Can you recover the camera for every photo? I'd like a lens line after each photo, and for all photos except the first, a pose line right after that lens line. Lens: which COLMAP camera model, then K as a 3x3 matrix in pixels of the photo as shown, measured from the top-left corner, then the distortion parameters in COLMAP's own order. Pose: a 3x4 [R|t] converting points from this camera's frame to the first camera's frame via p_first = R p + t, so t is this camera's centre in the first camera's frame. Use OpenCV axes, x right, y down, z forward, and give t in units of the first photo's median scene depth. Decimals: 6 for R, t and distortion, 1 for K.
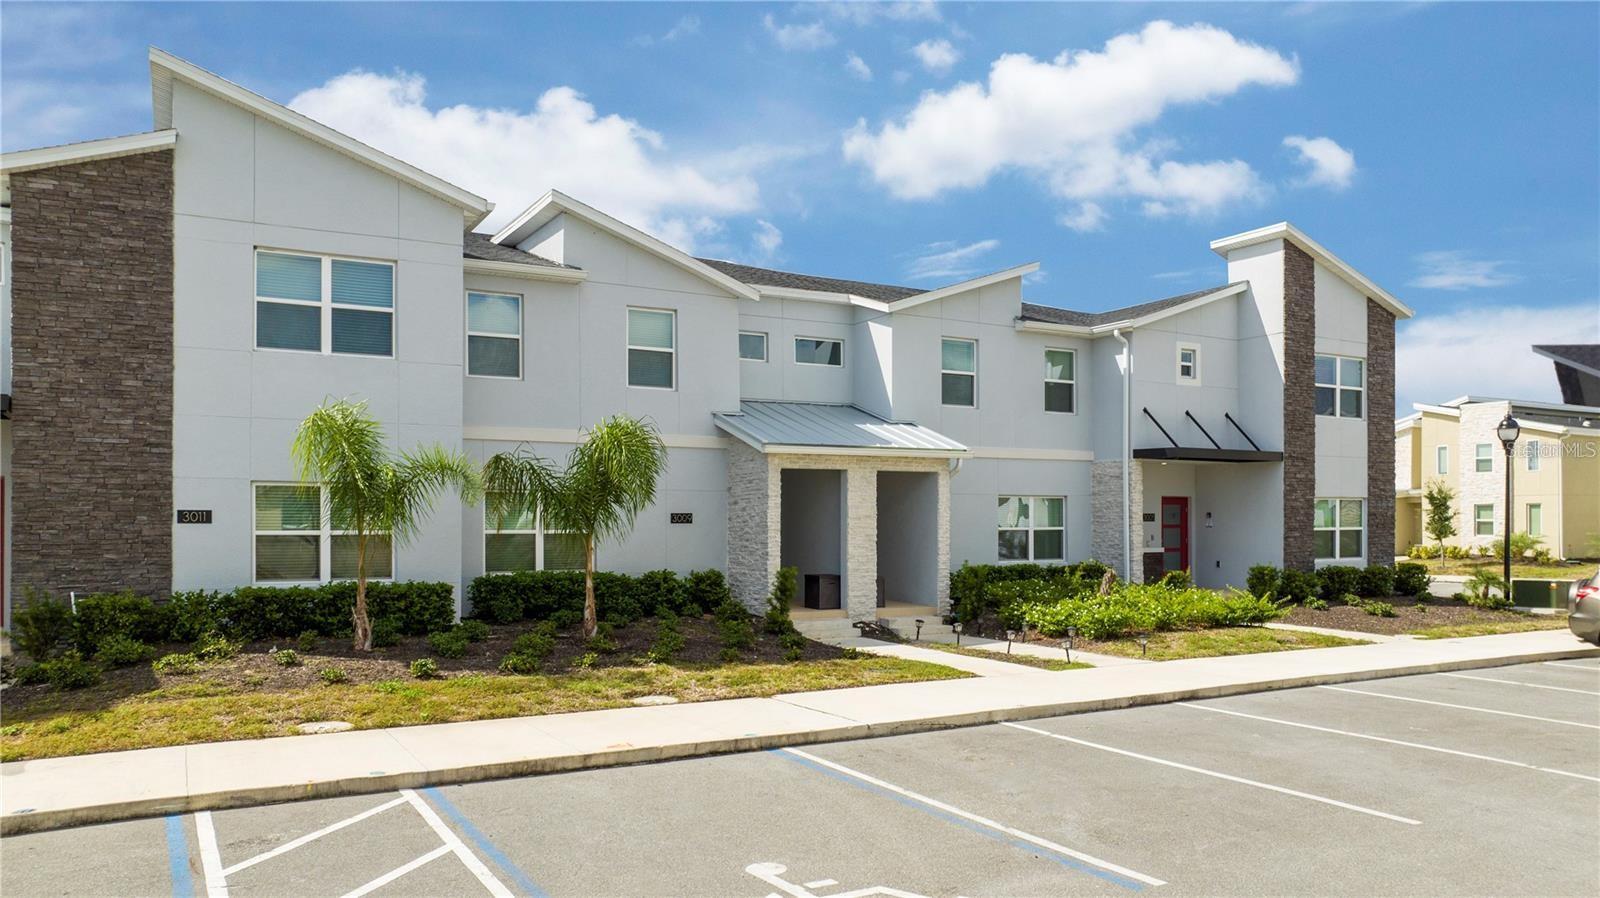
lens RADIAL K [[1138.6, 0, 798.9], [0, 1138.6, 523.6], [0, 0, 1]] dist [-0.031720, 0.032815]
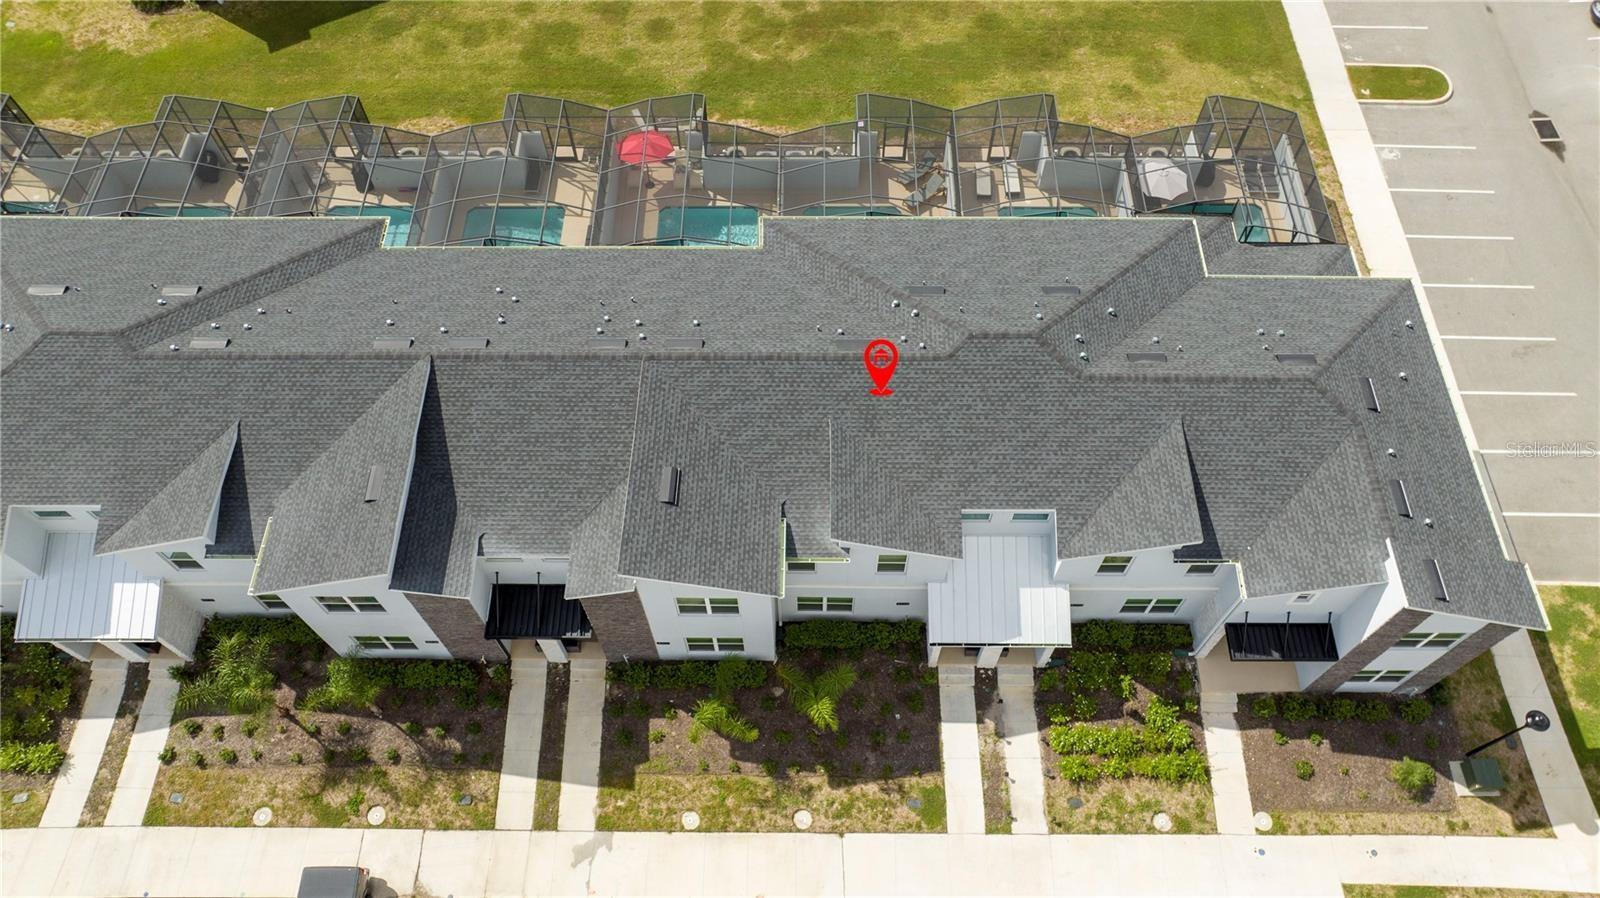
lens RADIAL K [[1138.6, 0, 812.8], [0, 1138.6, 447.5], [0, 0, 1]] dist [-0.031720, 0.032815]
pose [[0.865674, 0.431272, -0.254190, 0.162908], [0.005232, 0.499941, 0.866043, -2.155425], [0.500580, -0.751041, 0.430530, 0.406867]]
